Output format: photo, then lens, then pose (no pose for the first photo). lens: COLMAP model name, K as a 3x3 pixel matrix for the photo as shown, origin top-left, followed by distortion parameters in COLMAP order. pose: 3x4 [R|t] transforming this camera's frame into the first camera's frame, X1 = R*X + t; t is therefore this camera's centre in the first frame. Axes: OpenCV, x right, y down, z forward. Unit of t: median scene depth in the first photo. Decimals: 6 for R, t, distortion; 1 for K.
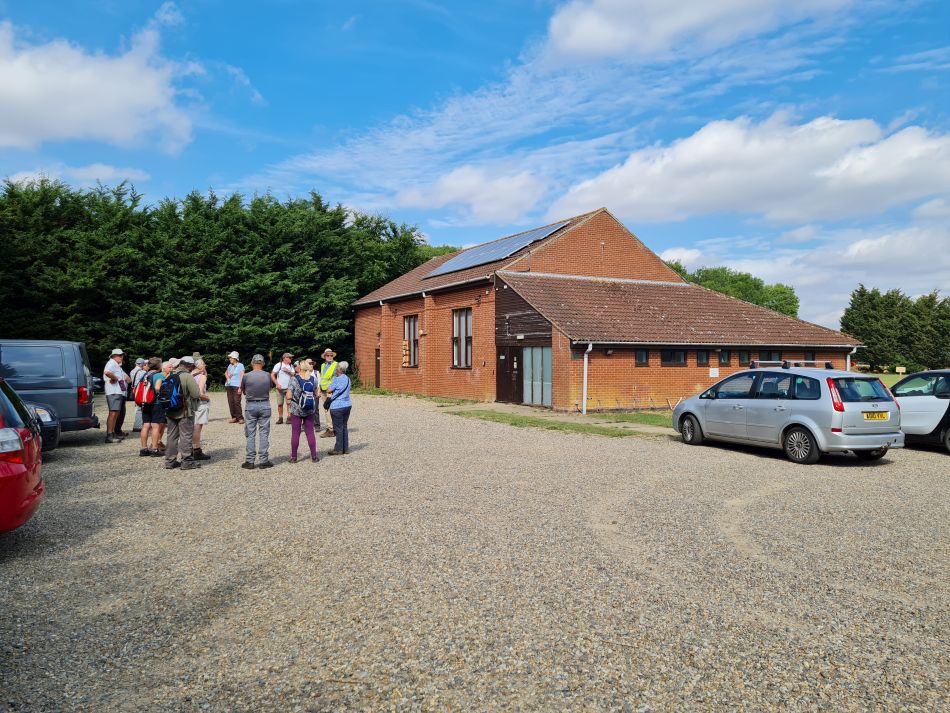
lens RADIAL K [[796.2, 0, 475.0], [0, 796.2, 356.5], [0, 0, 1]] dist [-0.003575, -0.003104]
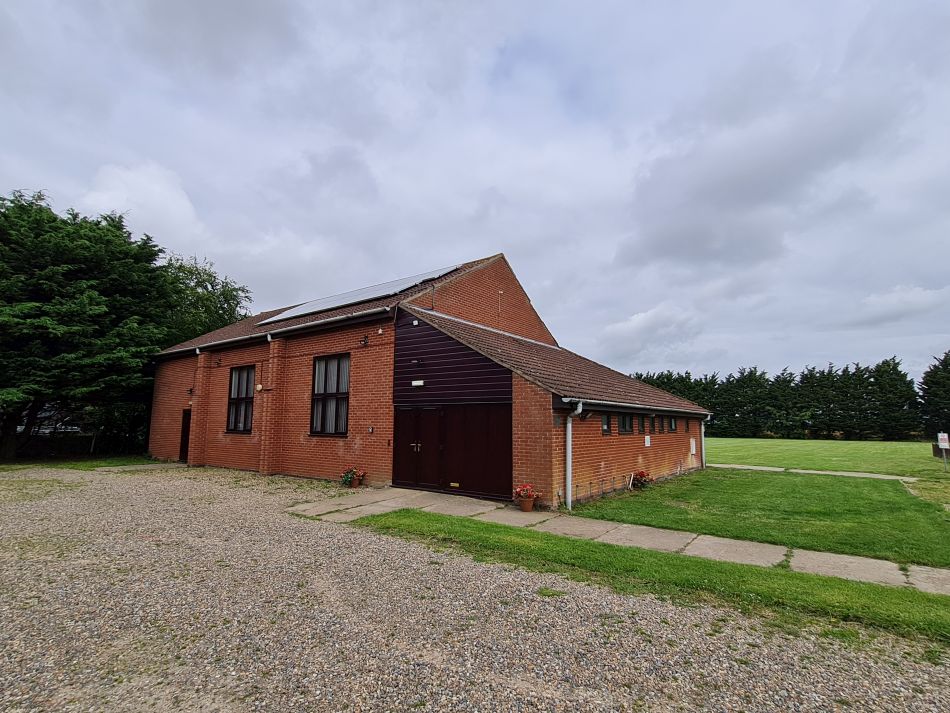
lens RADIAL K [[469.0, 0, 475.0], [0, 469.0, 356.5], [0, 0, 1]] dist [-0.117812, 0.099504]
pose [[0.886147, 0.074157, 0.457433, -0.093577], [-0.007382, 0.989246, -0.146072, 0.003257], [-0.463346, 0.126064, 0.877165, 0.546636]]
